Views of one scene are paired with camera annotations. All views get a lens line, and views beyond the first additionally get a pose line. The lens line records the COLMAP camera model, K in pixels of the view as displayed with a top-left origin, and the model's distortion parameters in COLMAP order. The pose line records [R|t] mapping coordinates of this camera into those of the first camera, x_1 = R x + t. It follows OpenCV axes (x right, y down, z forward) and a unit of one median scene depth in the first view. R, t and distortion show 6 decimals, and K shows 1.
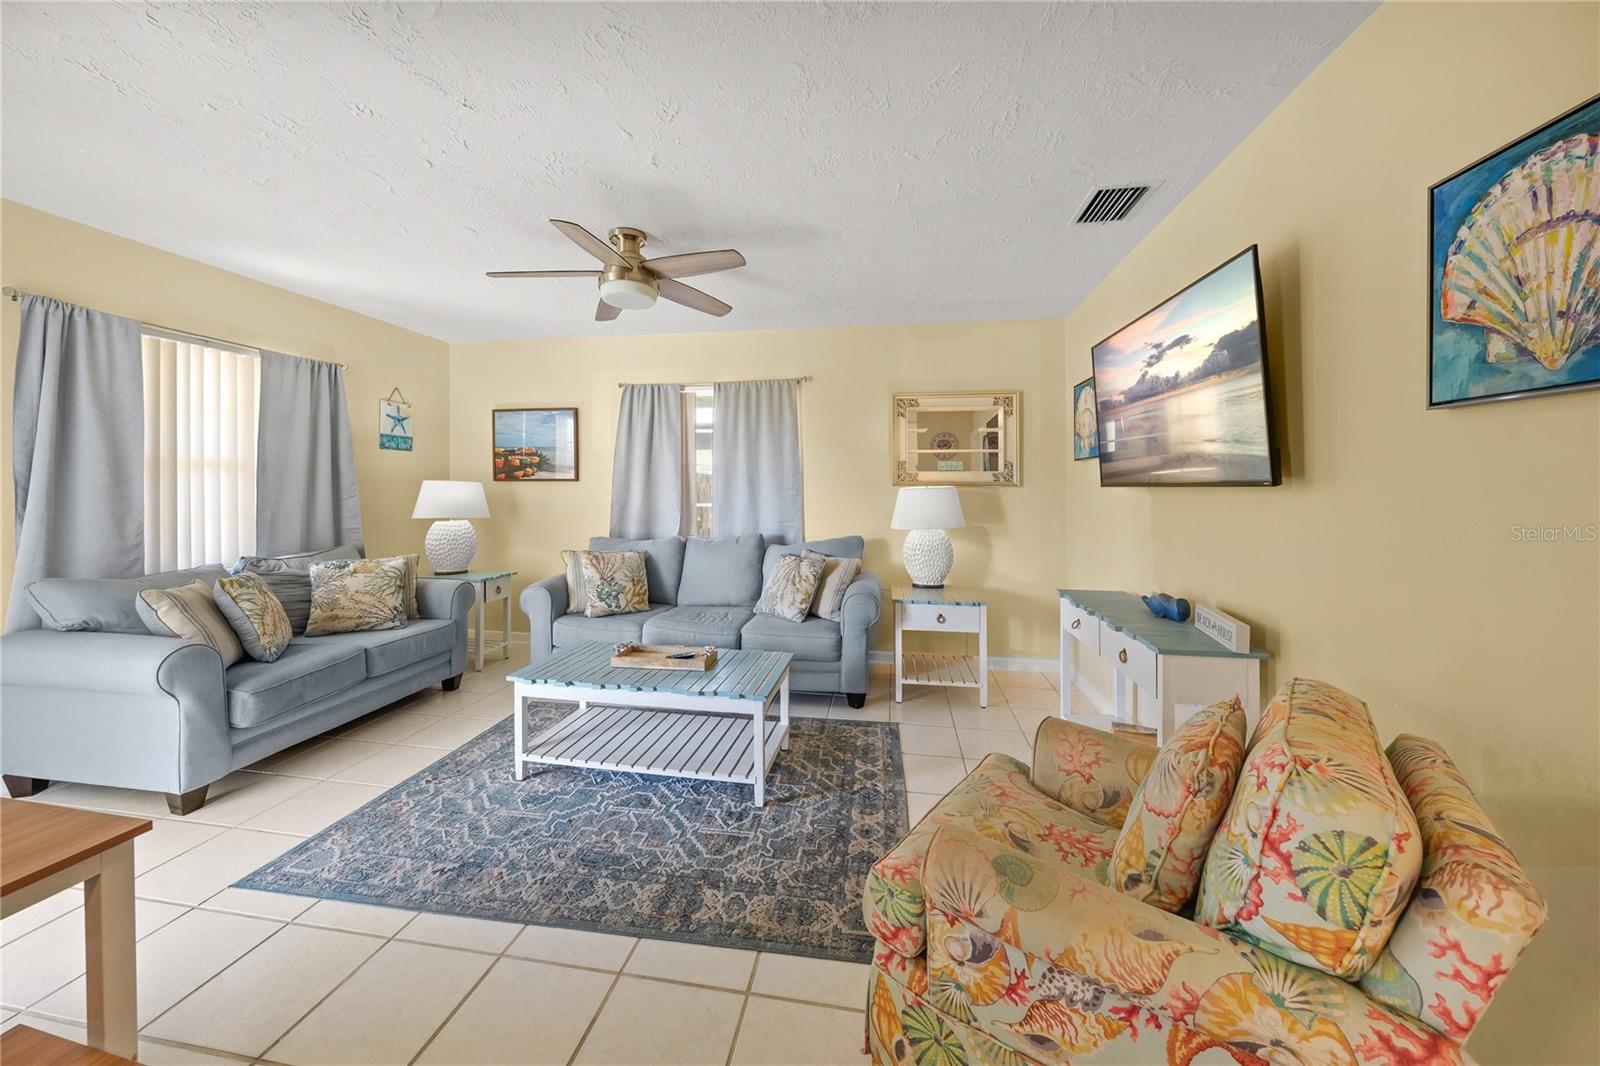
lens RADIAL K [[563.4, 0, 804.5], [0, 563.4, 493.5], [0, 0, 1]] dist [-0.001126, -0.000099]
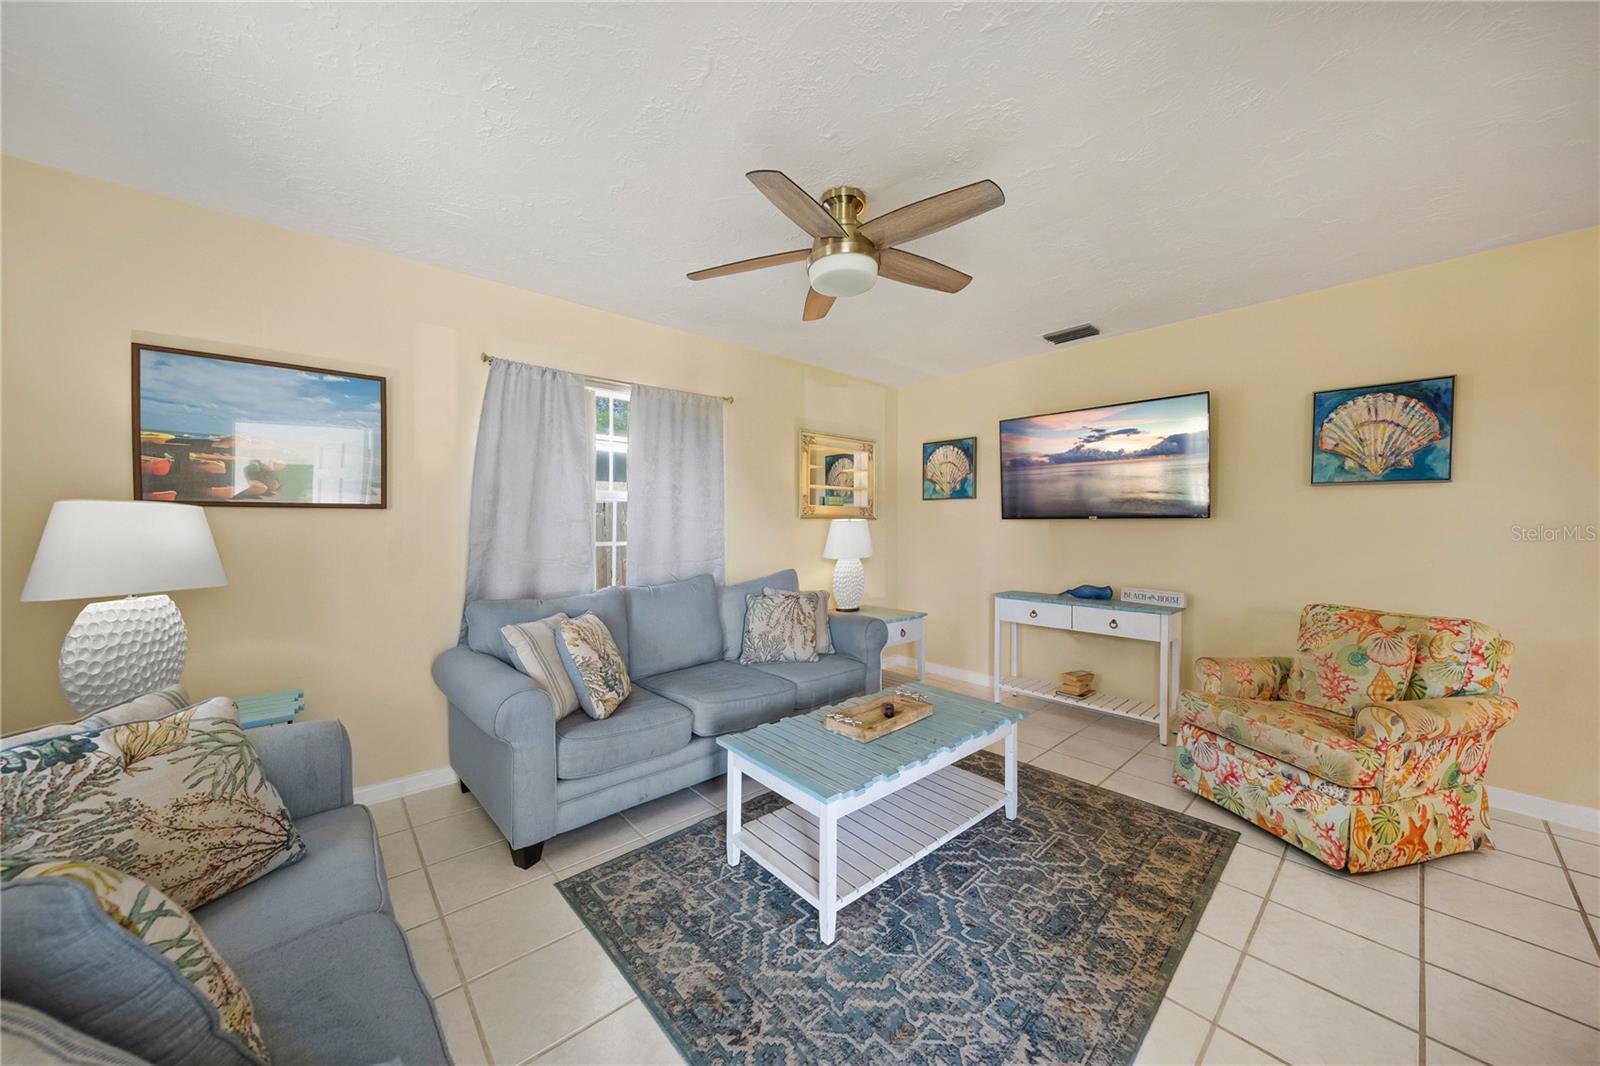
lens RADIAL K [[551.6, 0, 800.0], [0, 551.6, 533.0], [0, 0, 1]] dist [-0.005727, 0.000011]
pose [[0.633934, -0.018263, 0.773171, -1.238800], [0.010407, 0.999832, 0.015084, -0.002510], [-0.773317, -0.001516, 0.634018, 0.719576]]
